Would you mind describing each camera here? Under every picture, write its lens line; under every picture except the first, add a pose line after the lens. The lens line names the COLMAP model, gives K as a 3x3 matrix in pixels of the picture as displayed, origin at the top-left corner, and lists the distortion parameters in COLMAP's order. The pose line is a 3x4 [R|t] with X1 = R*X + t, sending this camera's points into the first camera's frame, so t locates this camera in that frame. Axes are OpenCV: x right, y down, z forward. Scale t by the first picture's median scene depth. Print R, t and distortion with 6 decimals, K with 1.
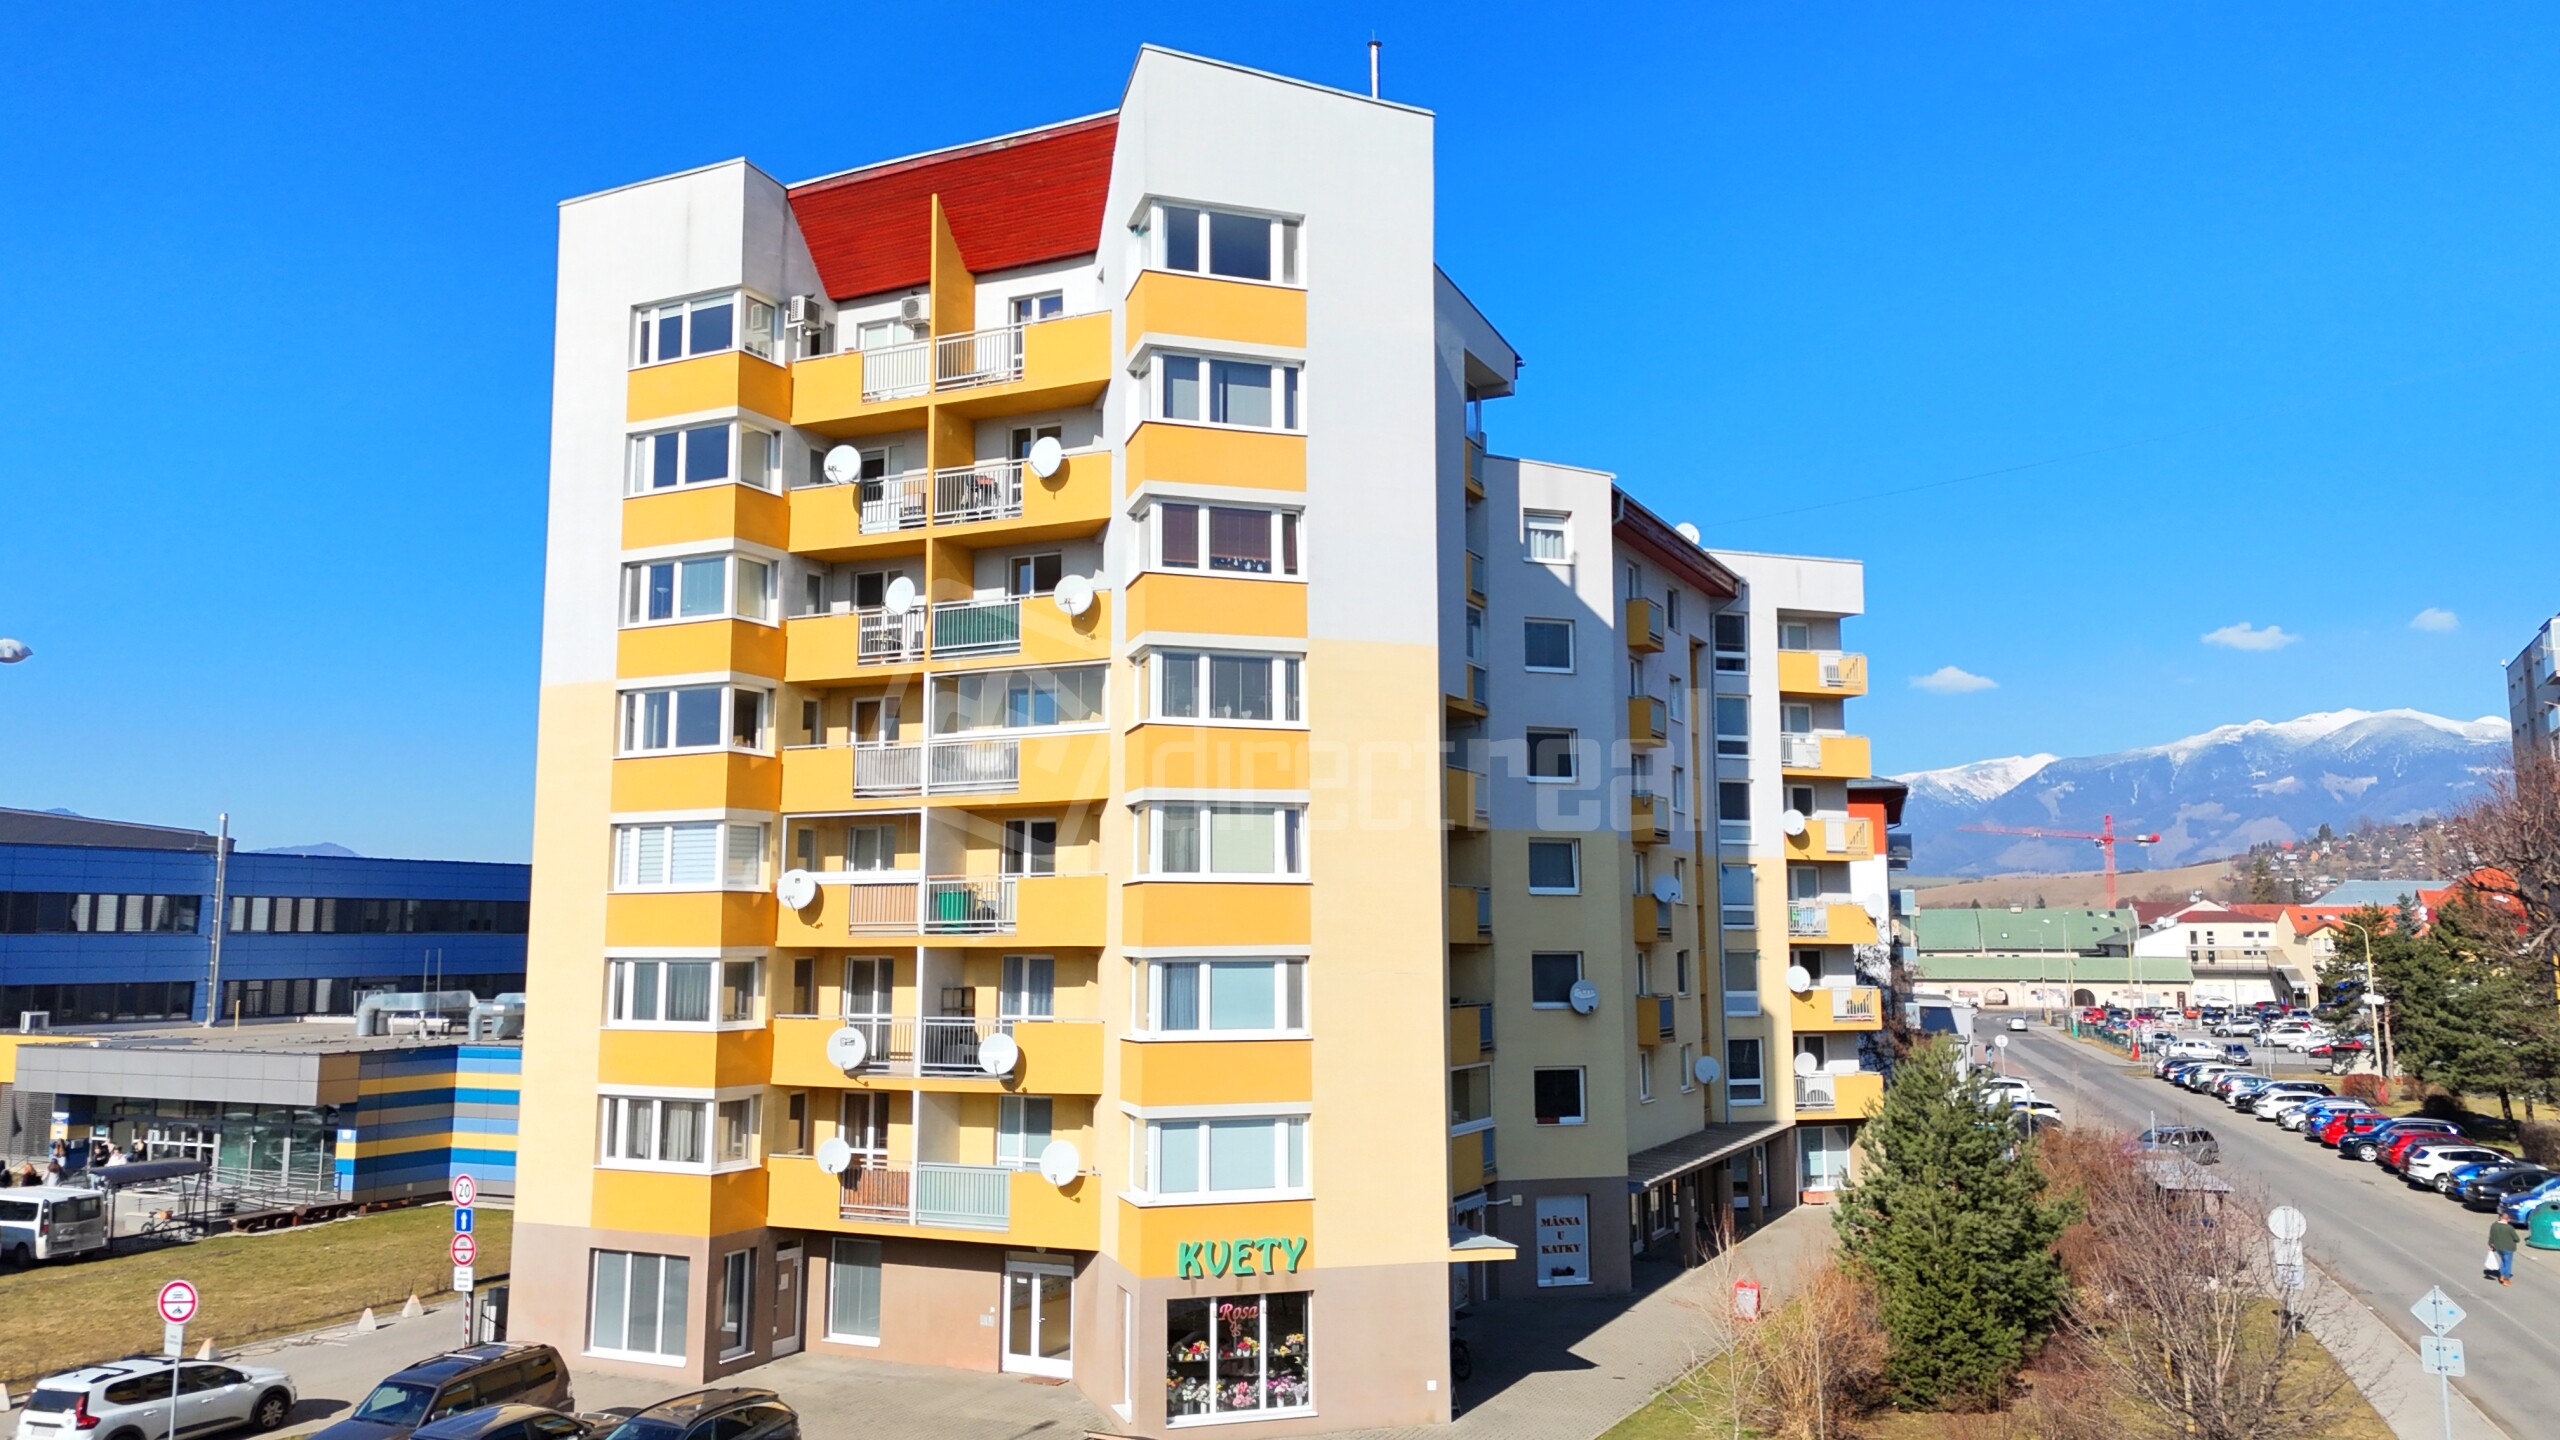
lens RADIAL K [[1879.2, 0, 1335.2], [0, 1879.2, 719.1], [0, 0, 1]] dist [0.086719, -0.081127]
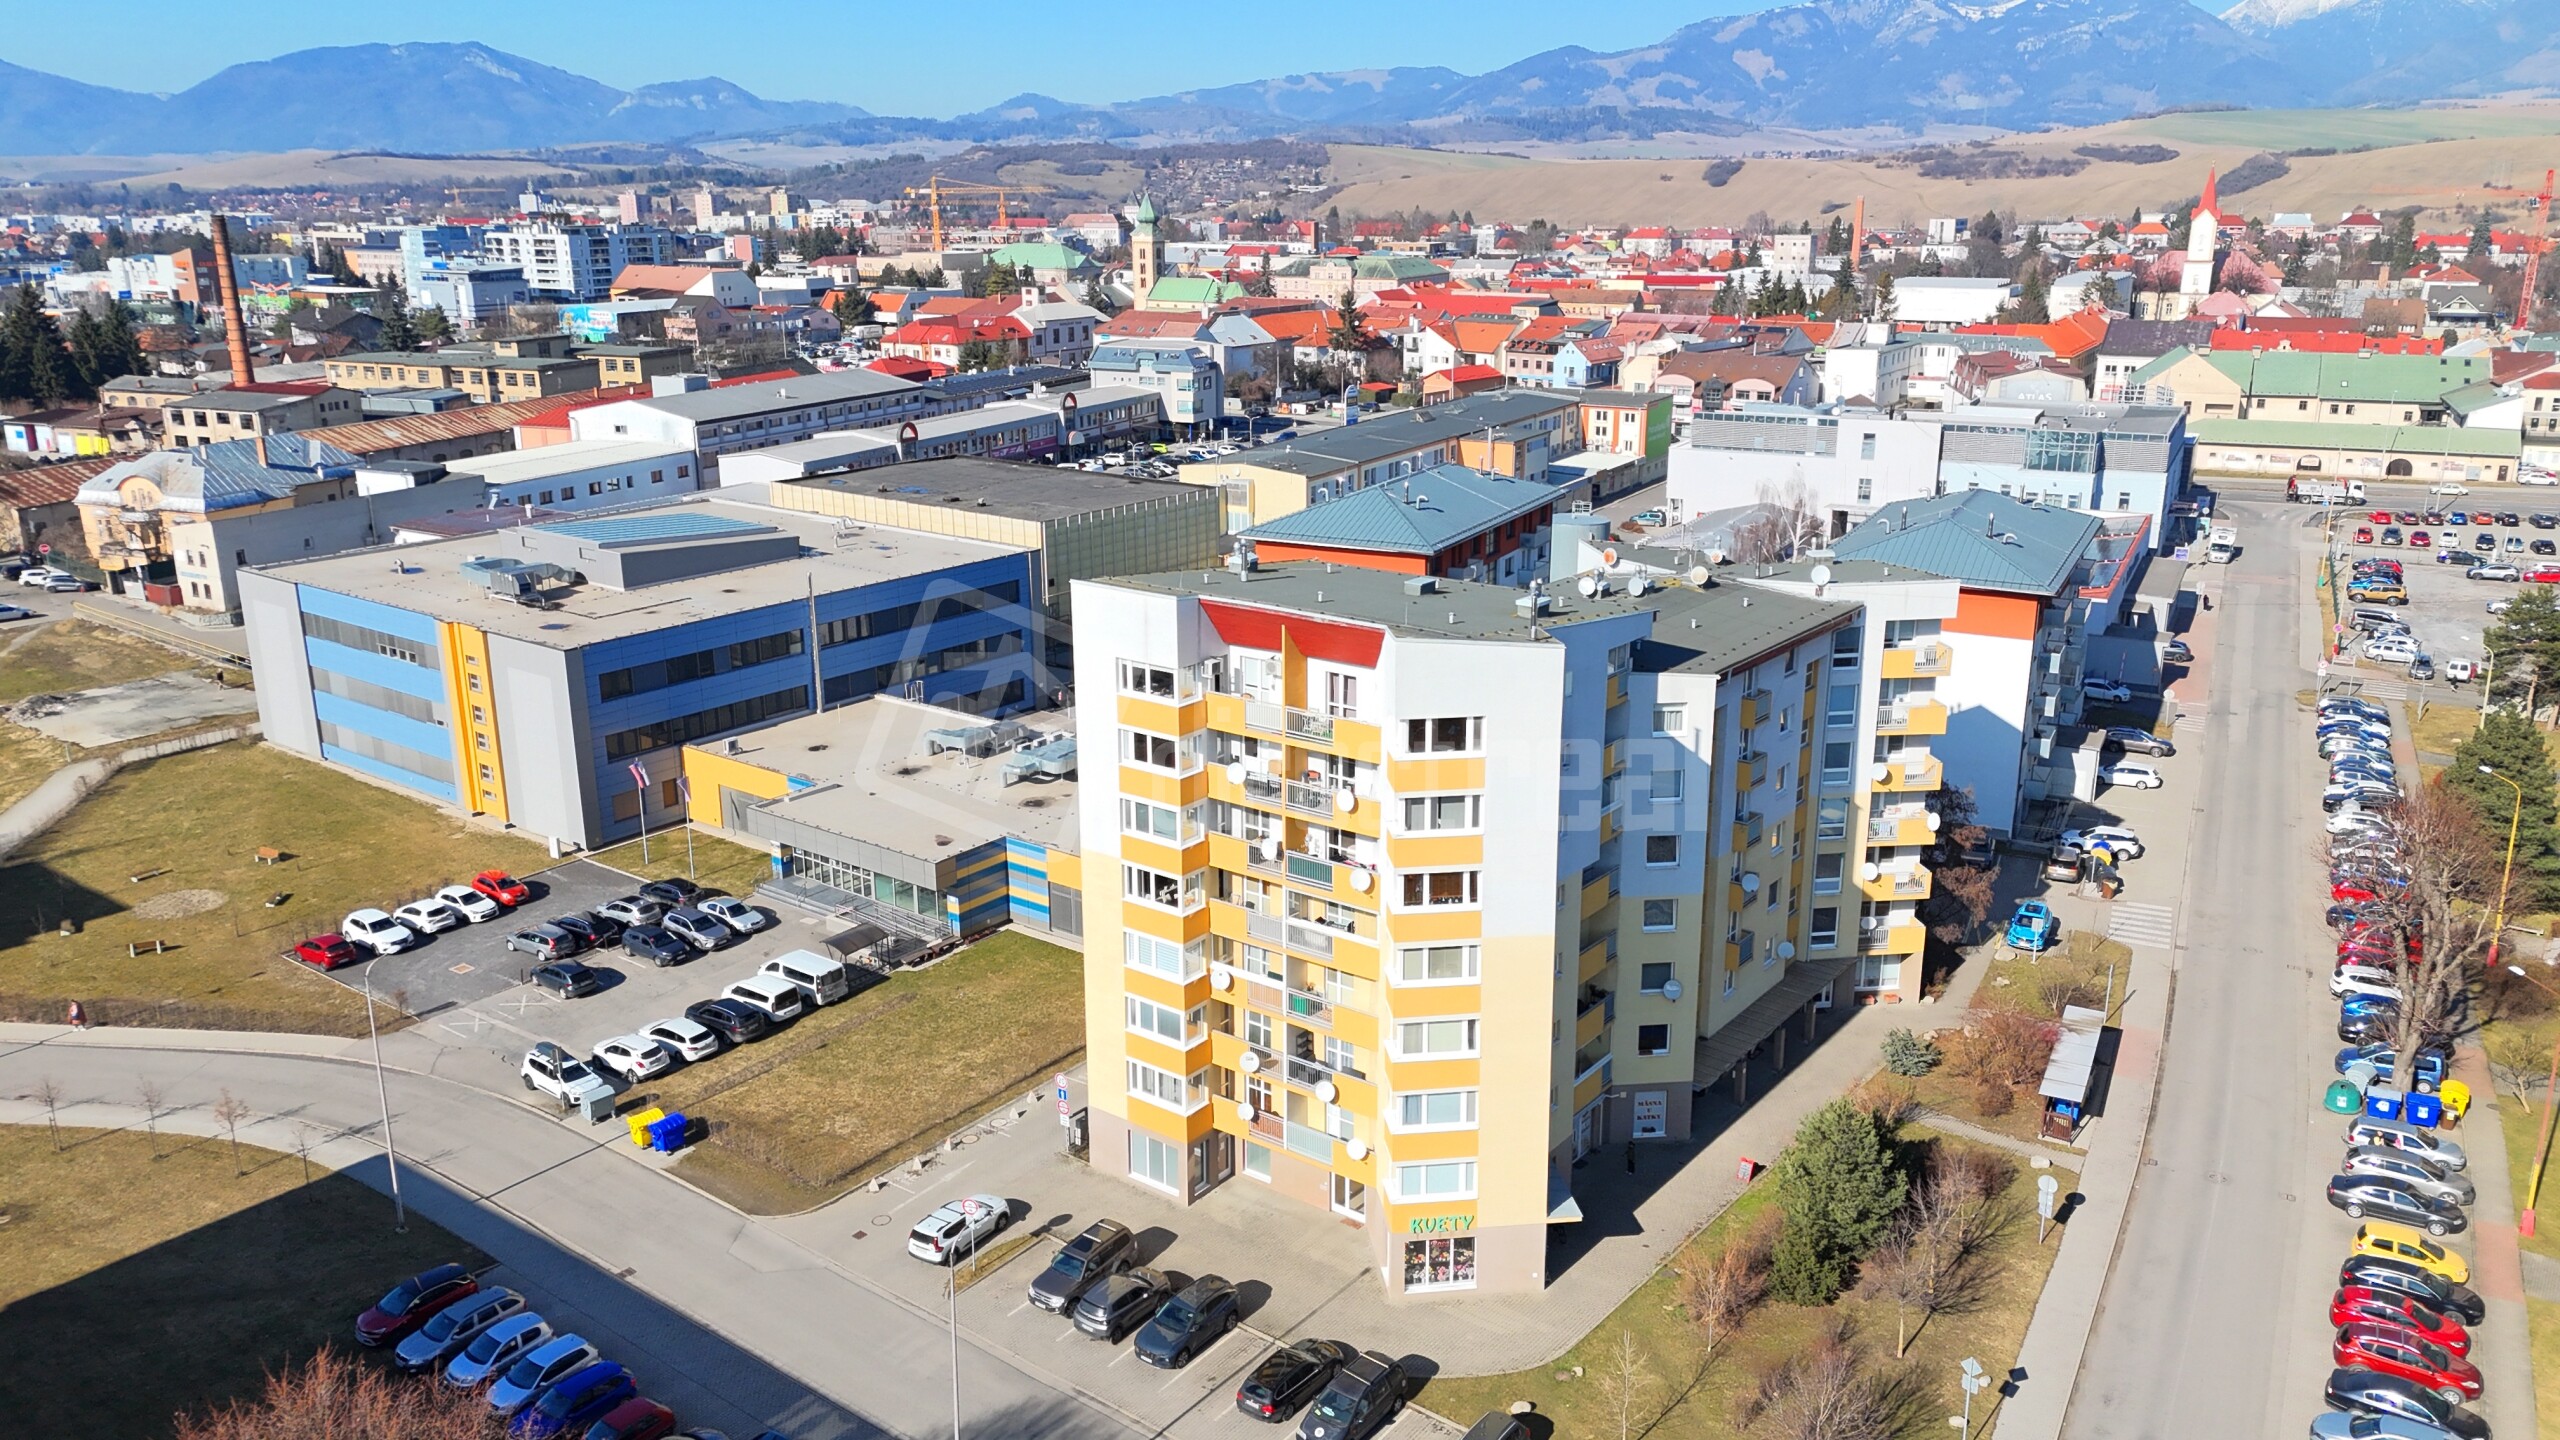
lens RADIAL K [[1879.2, 0, 1335.2], [0, 1879.2, 719.1], [0, 0, 1]] dist [0.086719, -0.081127]
pose [[0.982887, 0.056675, -0.175273, 0.139621], [0.014216, 0.925318, 0.378926, -0.842846], [0.183659, -0.374933, 0.908677, -0.577137]]
